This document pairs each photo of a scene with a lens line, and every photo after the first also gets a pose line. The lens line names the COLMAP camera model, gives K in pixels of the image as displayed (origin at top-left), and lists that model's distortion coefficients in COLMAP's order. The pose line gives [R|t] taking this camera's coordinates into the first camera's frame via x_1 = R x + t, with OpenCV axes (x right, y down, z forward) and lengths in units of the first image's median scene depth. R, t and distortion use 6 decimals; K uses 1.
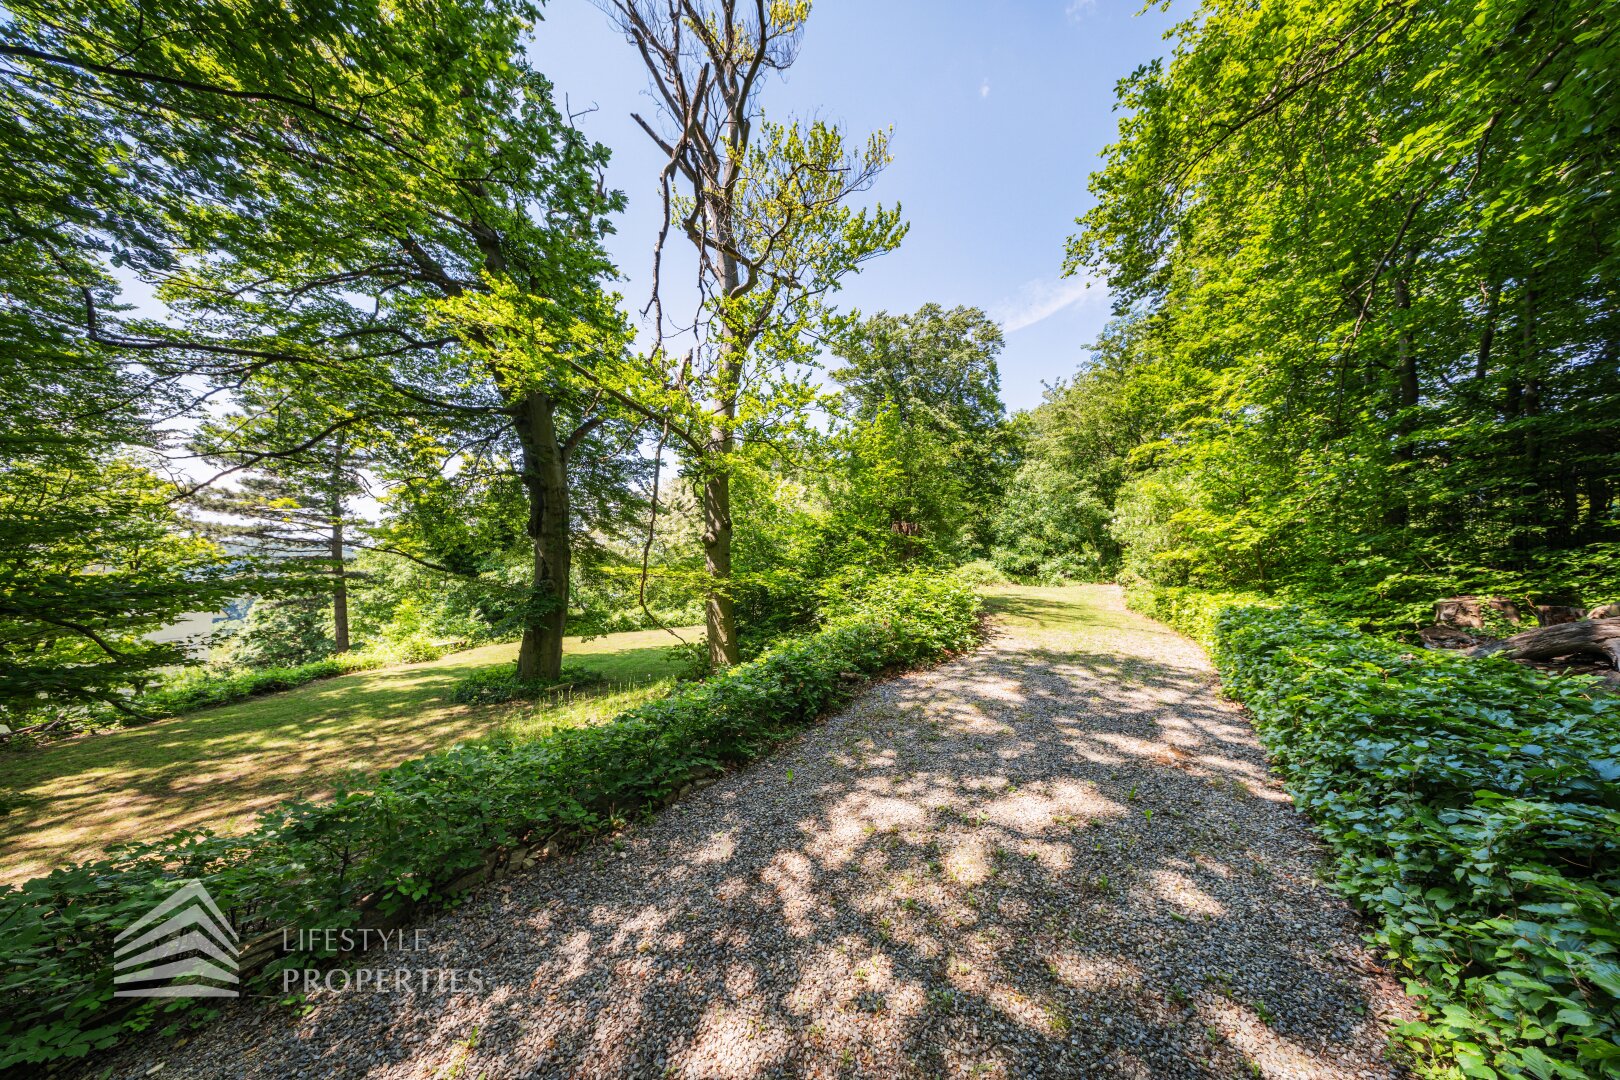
lens RADIAL K [[463.4, 0, 812.5], [0, 463.4, 541.5], [0, 0, 1]] dist [0.018107, -0.004648]
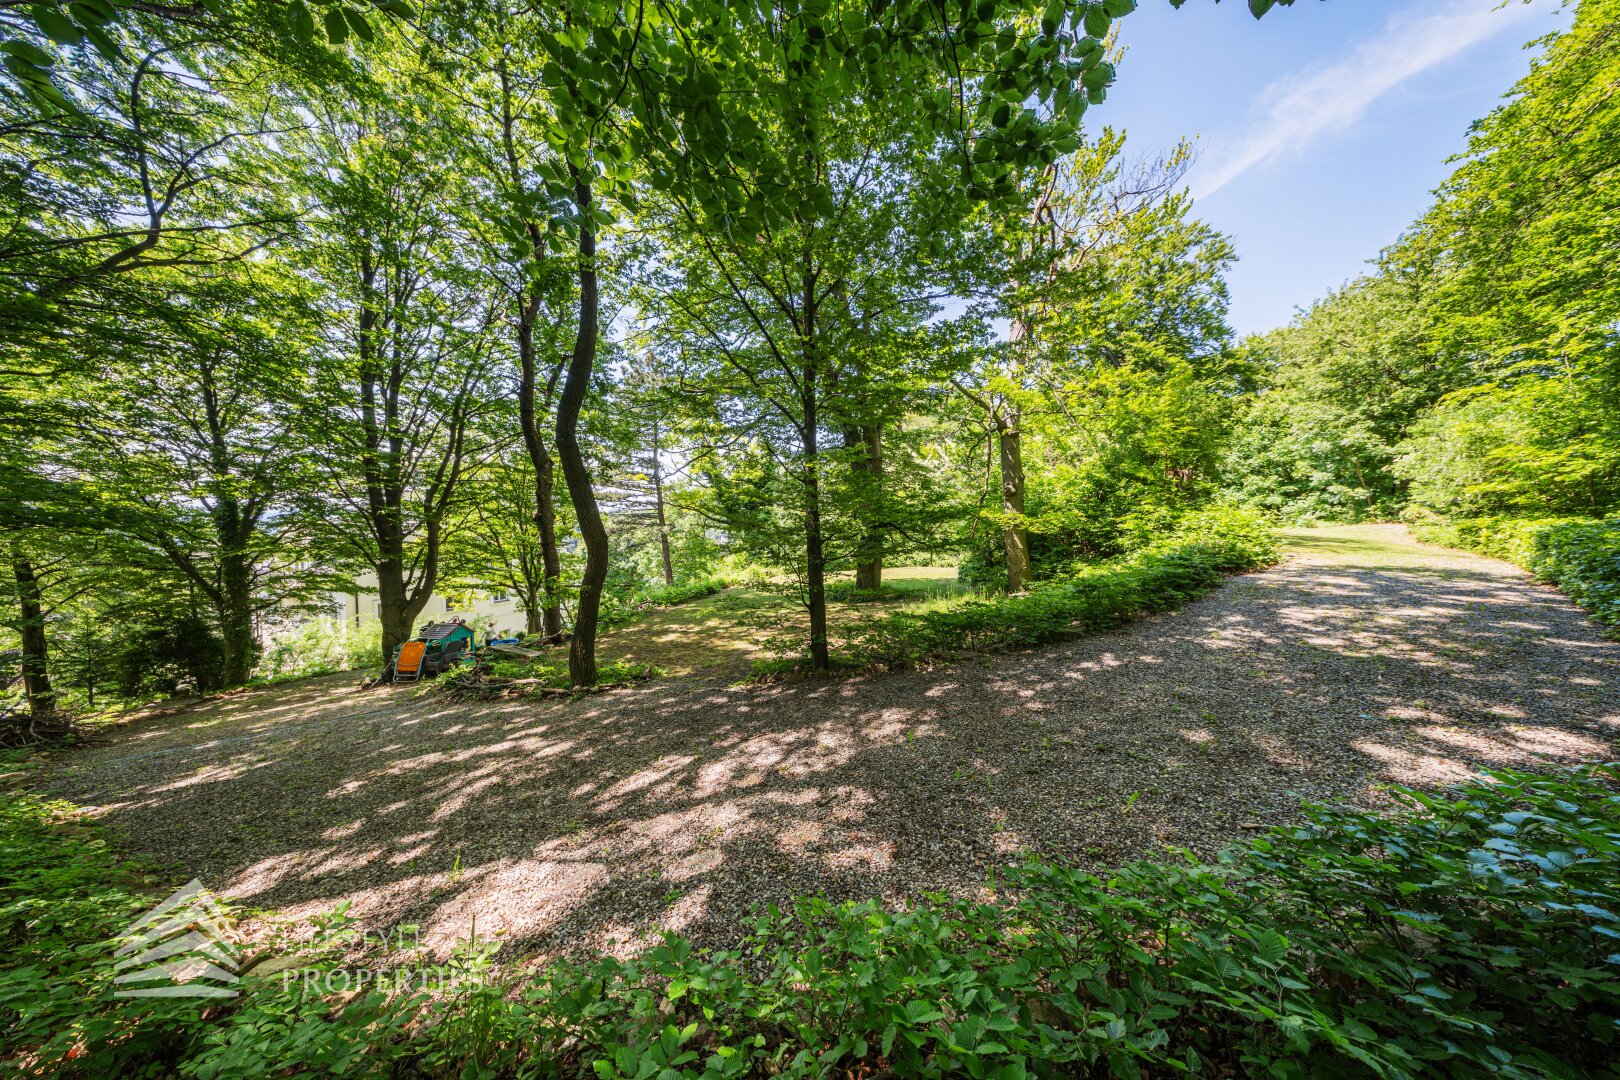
lens RADIAL K [[483.8, 0, 810.0], [0, 483.8, 540.0], [0, 0, 1]] dist [0.000741, 0.000118]
pose [[0.964515, -0.007725, -0.263915, -0.456459], [0.032651, 0.995389, 0.090191, -0.003826], [0.262002, -0.095608, 0.960320, -0.515922]]
